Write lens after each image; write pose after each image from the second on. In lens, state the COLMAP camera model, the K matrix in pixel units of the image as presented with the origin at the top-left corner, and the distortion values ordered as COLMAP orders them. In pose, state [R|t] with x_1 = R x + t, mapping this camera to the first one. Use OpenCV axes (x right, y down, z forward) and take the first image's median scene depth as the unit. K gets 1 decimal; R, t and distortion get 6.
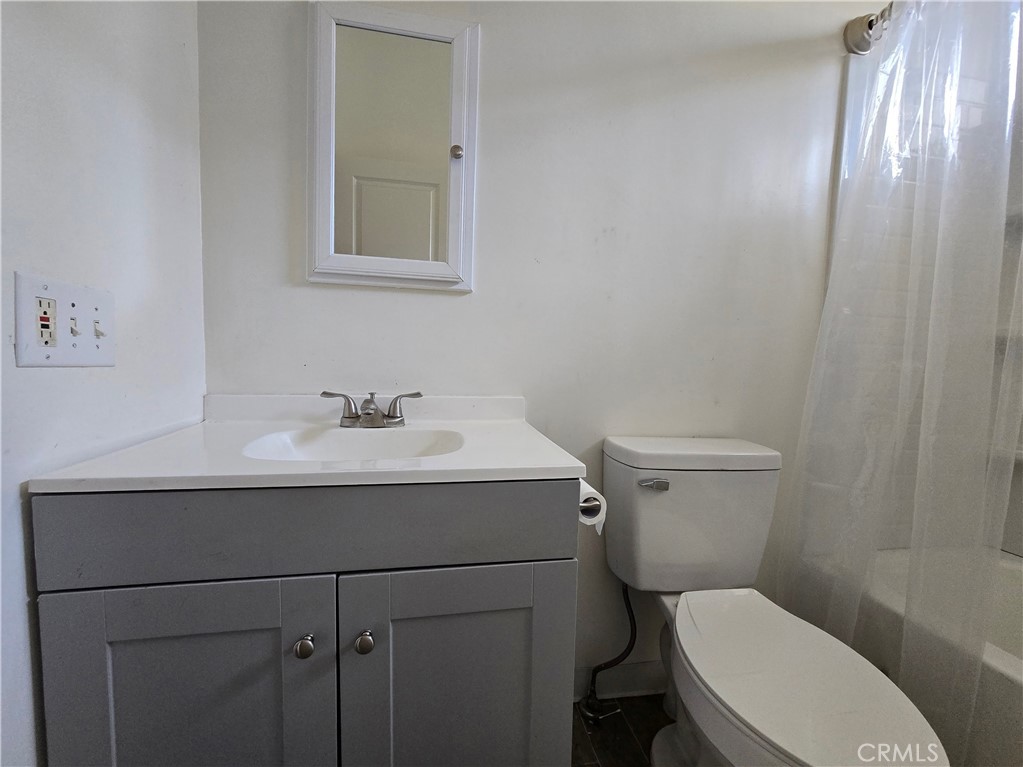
lens RADIAL K [[432.6, 0, 511.5], [0, 432.6, 383.5], [0, 0, 1]] dist [-0.000367, 0.000066]
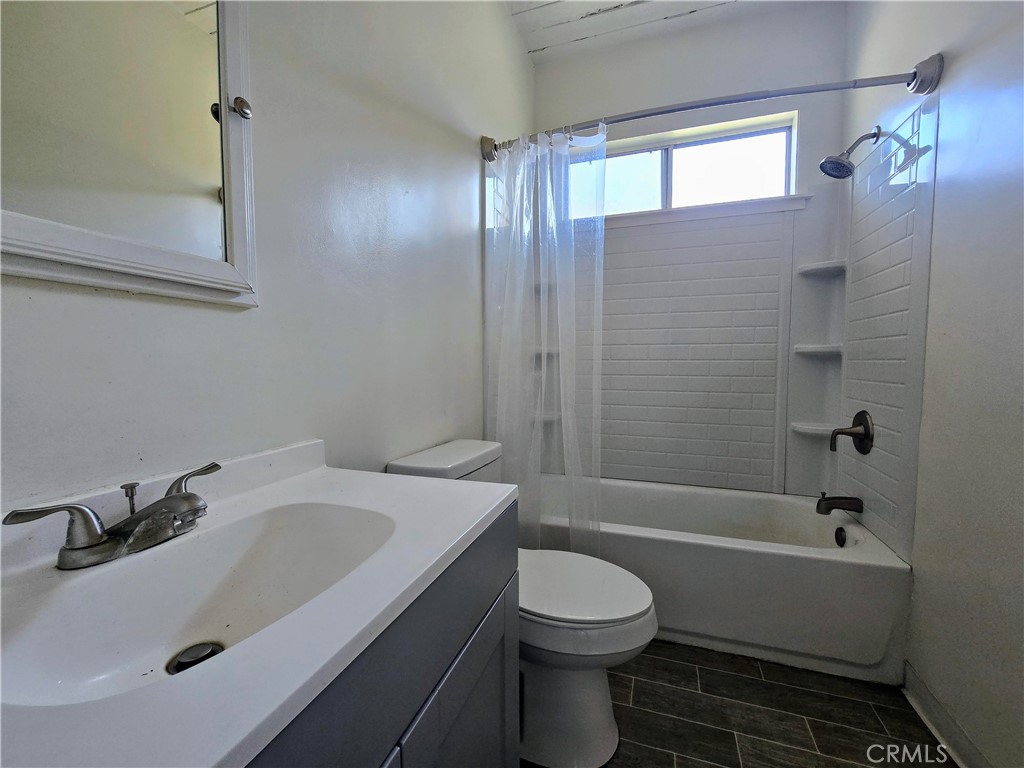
lens RADIAL K [[433.0, 0, 512.0], [0, 433.0, 384.0], [0, 0, 1]] dist [-0.000367, 0.000066]
pose [[0.470394, -0.079266, 0.878889, -0.540773], [0.082003, 0.995575, 0.045901, -0.085574], [-0.878638, 0.050480, 0.474813, 0.296140]]
